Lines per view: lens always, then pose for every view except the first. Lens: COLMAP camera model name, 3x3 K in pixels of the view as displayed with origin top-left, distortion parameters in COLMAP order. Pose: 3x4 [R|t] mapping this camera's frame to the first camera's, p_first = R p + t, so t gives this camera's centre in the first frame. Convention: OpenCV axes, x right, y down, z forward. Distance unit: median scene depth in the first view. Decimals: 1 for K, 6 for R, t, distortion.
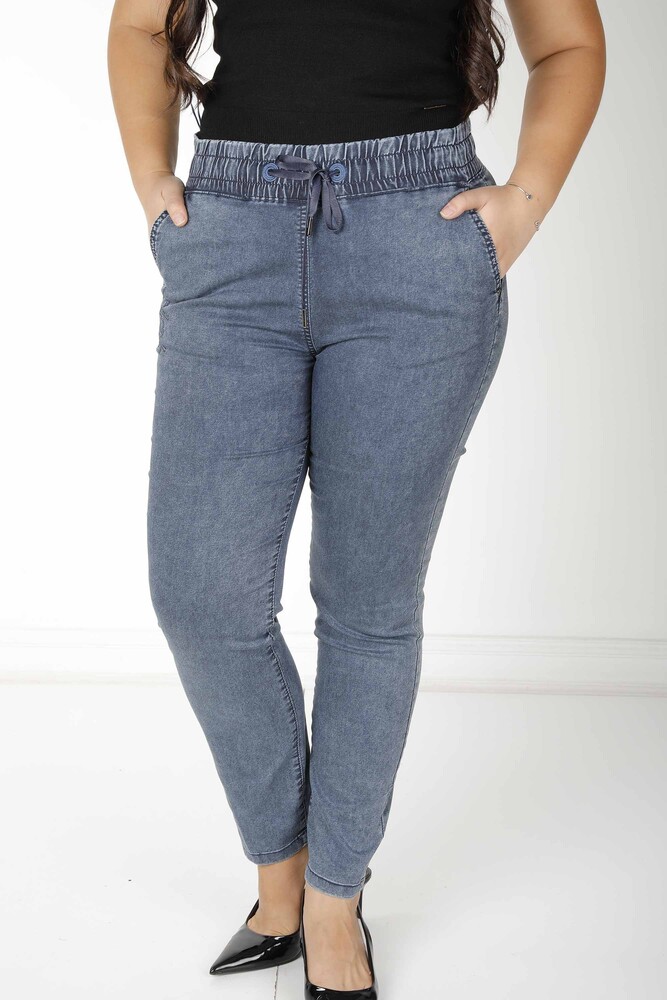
lens RADIAL K [[1915.9, 0, 333.5], [0, 1915.9, 500.0], [0, 0, 1]] dist [0.011691, -0.044059]
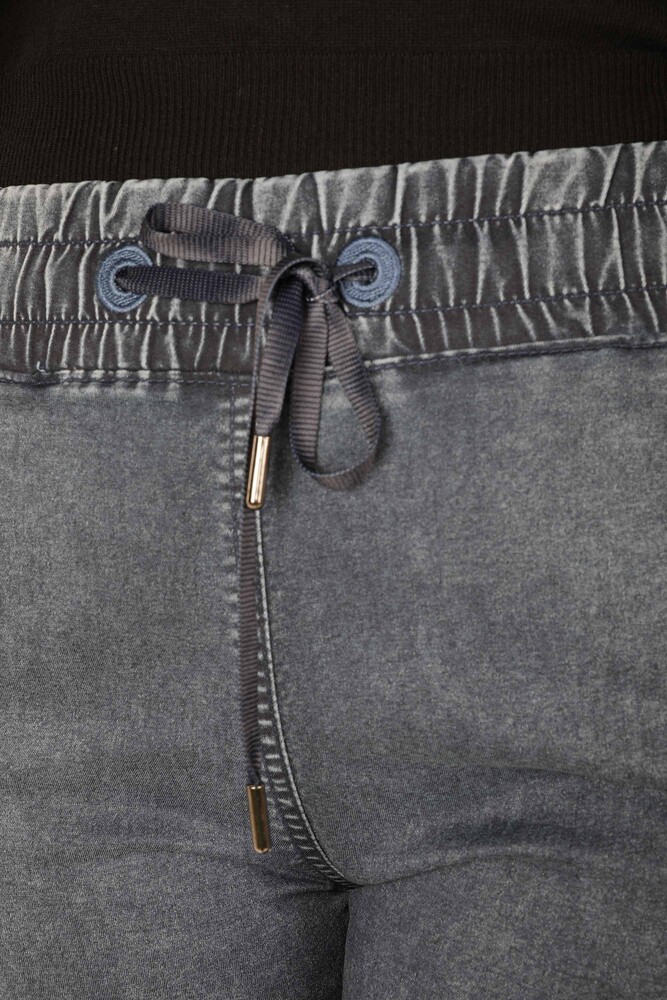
lens RADIAL K [[1997.3, 0, 333.5], [0, 1997.3, 500.0], [0, 0, 1]] dist [0.969241, 0.046018]
pose [[0.997977, 0.000750, -0.063569, 0.015277], [-0.014474, 0.976351, -0.215704, -0.078202], [0.061904, 0.216188, 0.974387, 0.726660]]
